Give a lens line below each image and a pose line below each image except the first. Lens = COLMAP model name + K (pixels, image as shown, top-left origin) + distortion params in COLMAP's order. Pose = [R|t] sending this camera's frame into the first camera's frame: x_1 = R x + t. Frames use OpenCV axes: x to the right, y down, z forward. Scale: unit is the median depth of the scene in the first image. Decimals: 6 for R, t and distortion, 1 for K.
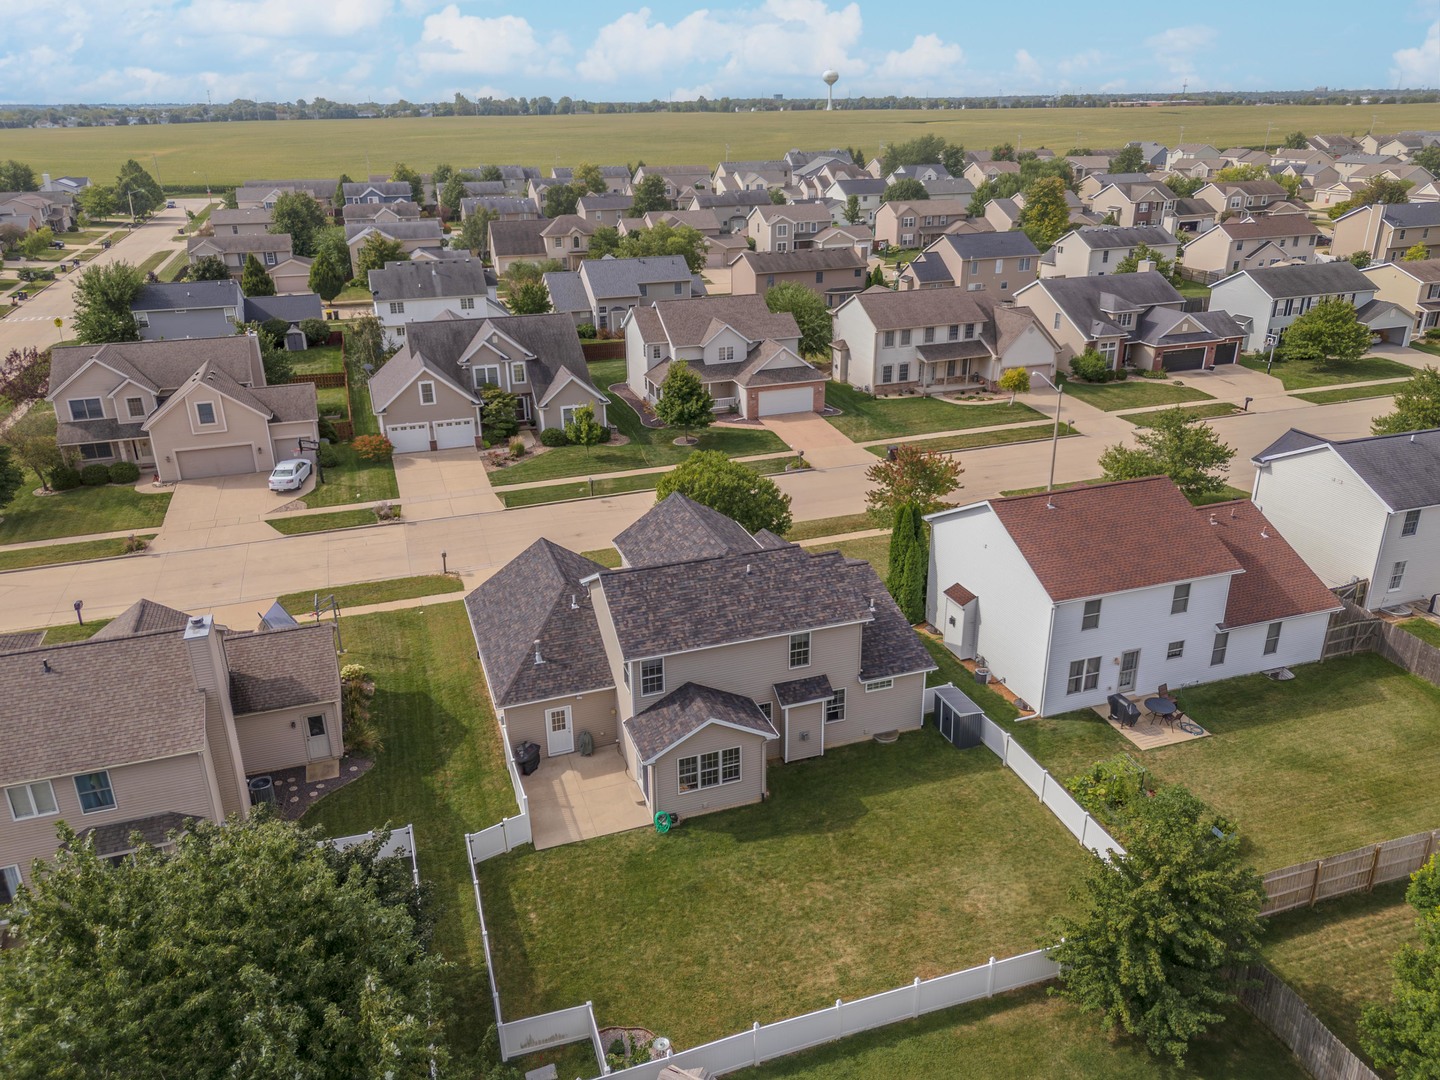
lens RADIAL K [[1074.7, 0, 724.7], [0, 1074.7, 536.6], [0, 0, 1]] dist [0.059056, -0.045127]
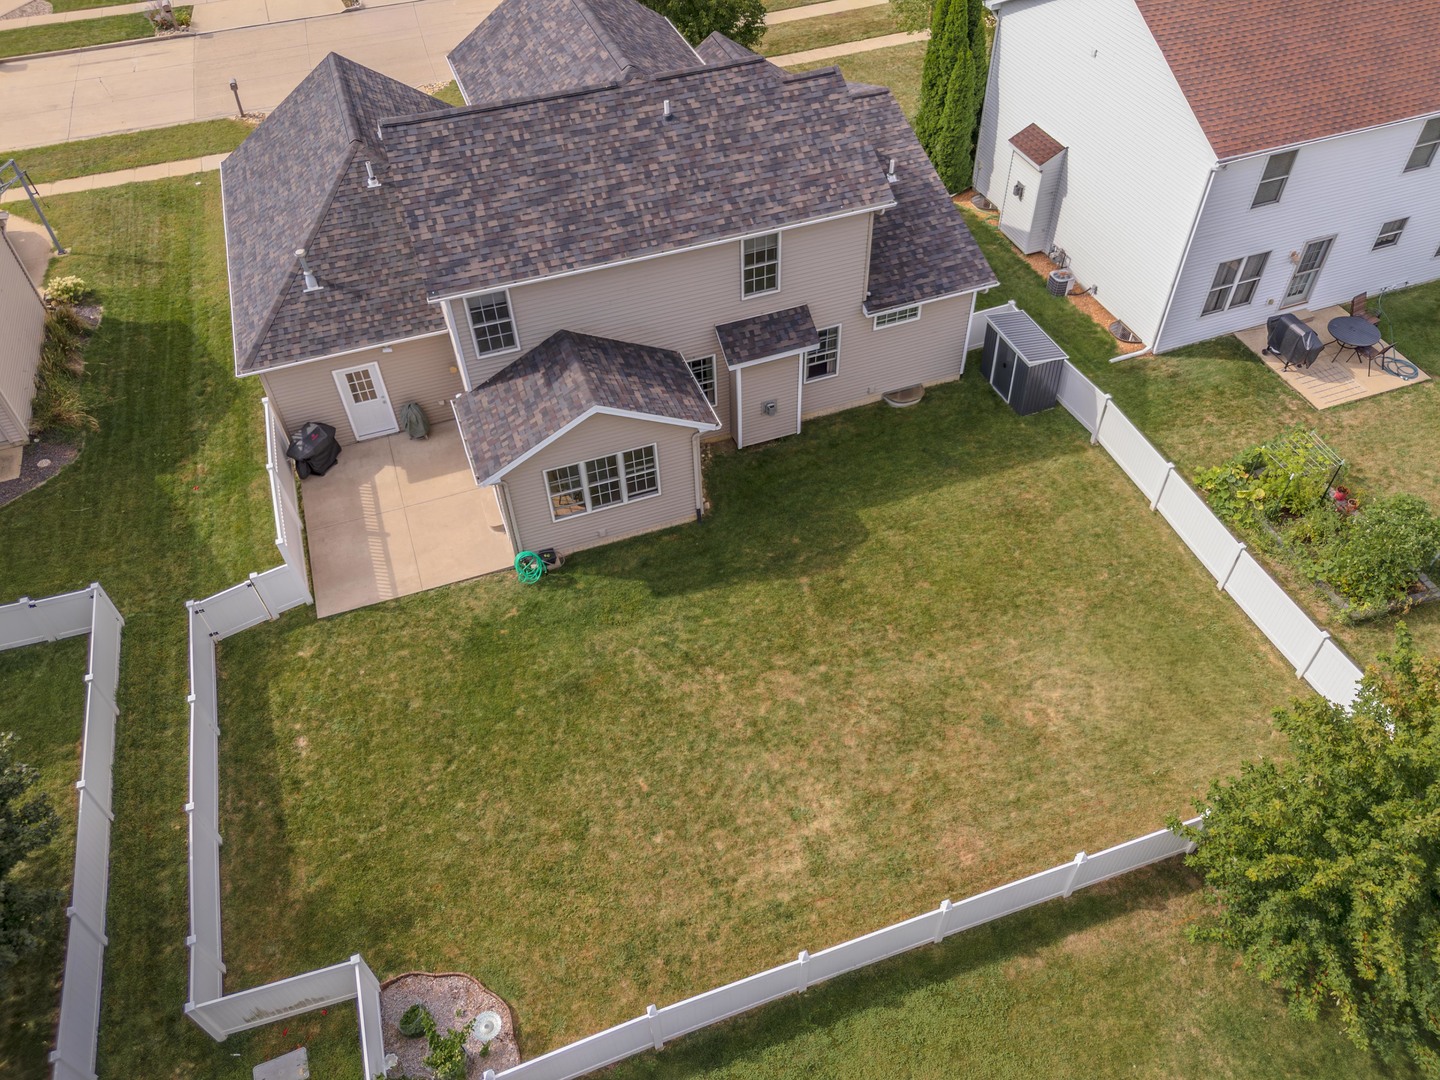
lens RADIAL K [[1074.7, 0, 715.0], [0, 1074.7, 543.6], [0, 0, 1]] dist [0.059056, -0.045127]
pose [[0.999835, -0.013565, -0.012079, 0.050709], [0.017309, 0.913159, 0.407235, 0.008205], [0.005506, -0.407377, 0.913244, 0.424268]]
